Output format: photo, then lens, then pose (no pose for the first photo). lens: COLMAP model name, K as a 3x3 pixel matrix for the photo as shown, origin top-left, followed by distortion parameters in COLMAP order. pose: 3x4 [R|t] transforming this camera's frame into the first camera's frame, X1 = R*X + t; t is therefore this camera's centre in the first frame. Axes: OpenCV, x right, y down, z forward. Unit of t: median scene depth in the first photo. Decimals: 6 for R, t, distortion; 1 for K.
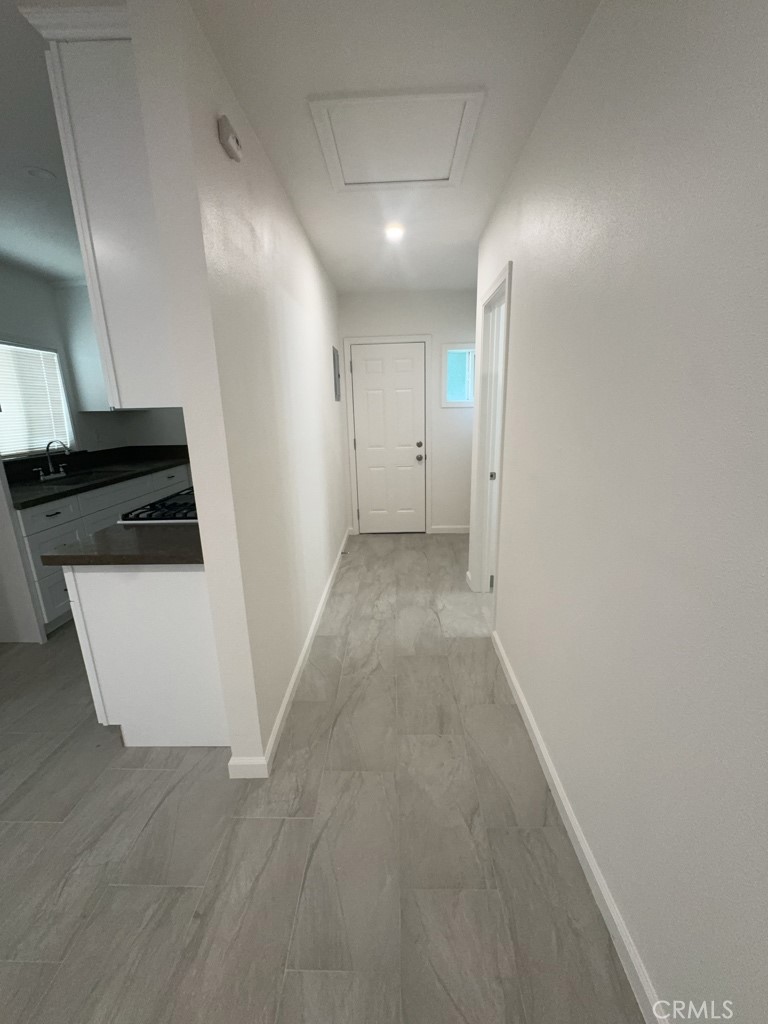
lens RADIAL K [[413.2, 0, 381.2], [0, 413.2, 508.4], [0, 0, 1]] dist [-0.000760, -0.000084]
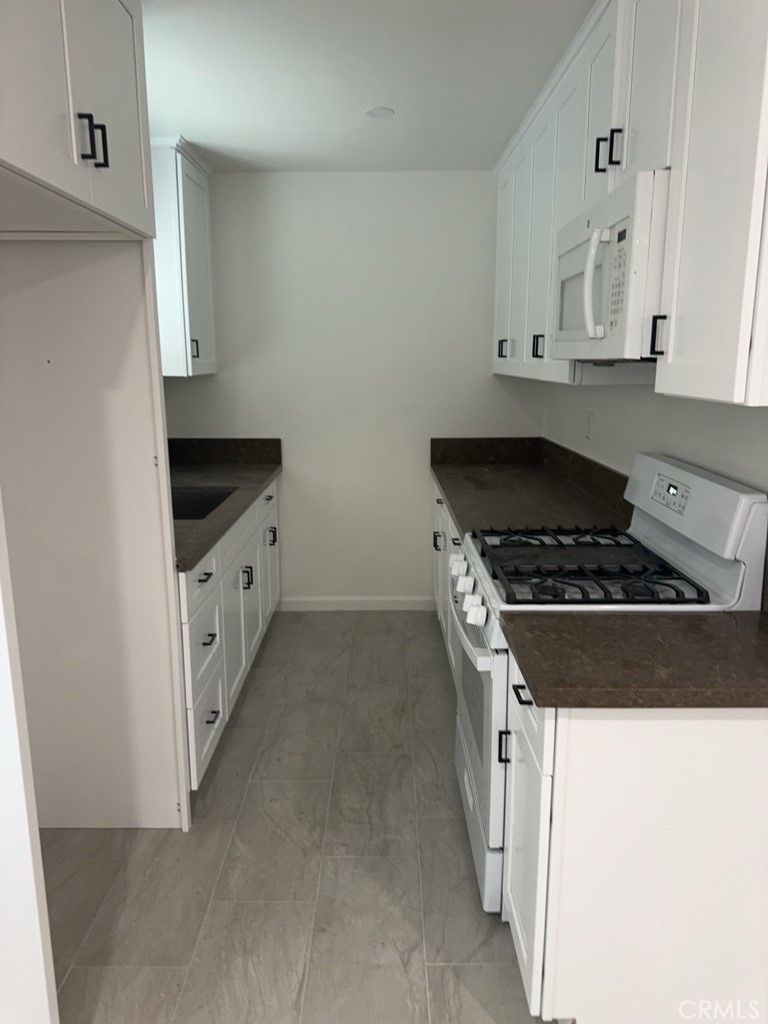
lens RADIAL K [[718.1, 0, 383.9], [0, 718.1, 515.6], [0, 0, 1]] dist [0.120142, -0.202297]
pose [[0.999168, 0.012978, 0.038670, -0.616909], [-0.011959, 0.999579, -0.026451, -0.044368], [-0.038997, 0.025967, 0.998902, 0.069169]]
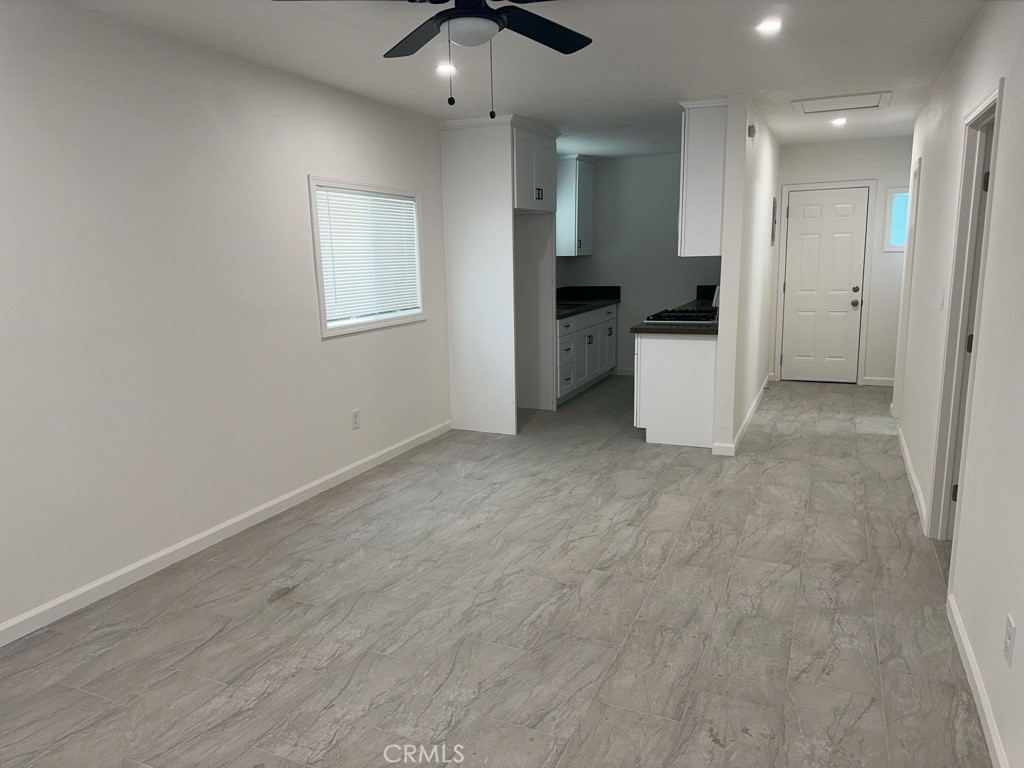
lens RADIAL K [[718.1, 0, 511.5], [0, 718.1, 386.4], [0, 0, 1]] dist [0.120142, -0.202297]
pose [[0.927420, 0.072229, -0.366982, -0.019454], [-0.089405, 0.995544, -0.029998, 0.331931], [0.363180, 0.060631, 0.929744, -1.482210]]
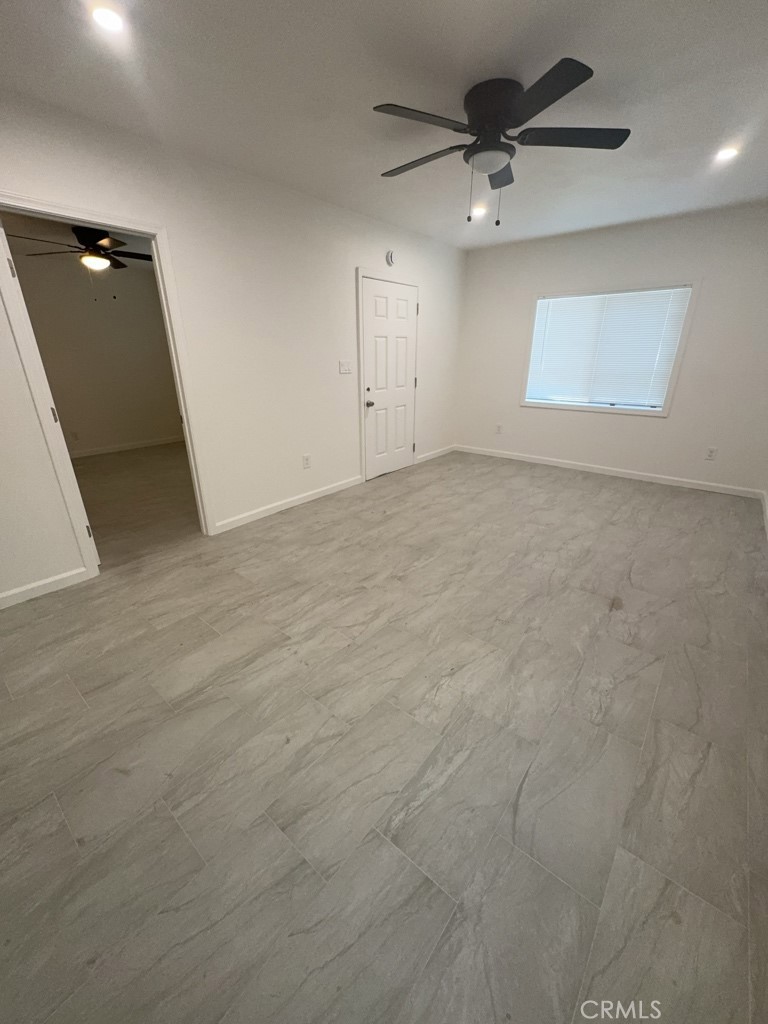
lens RADIAL K [[406.8, 0, 384.0], [0, 406.8, 512.0], [0, 0, 1]] dist [-0.003675, 0.000227]
pose [[-0.791535, -0.208232, 0.574553, -0.885472], [0.164176, 0.833143, 0.528128, -0.040282], [-0.588658, 0.512360, -0.625275, 0.313523]]
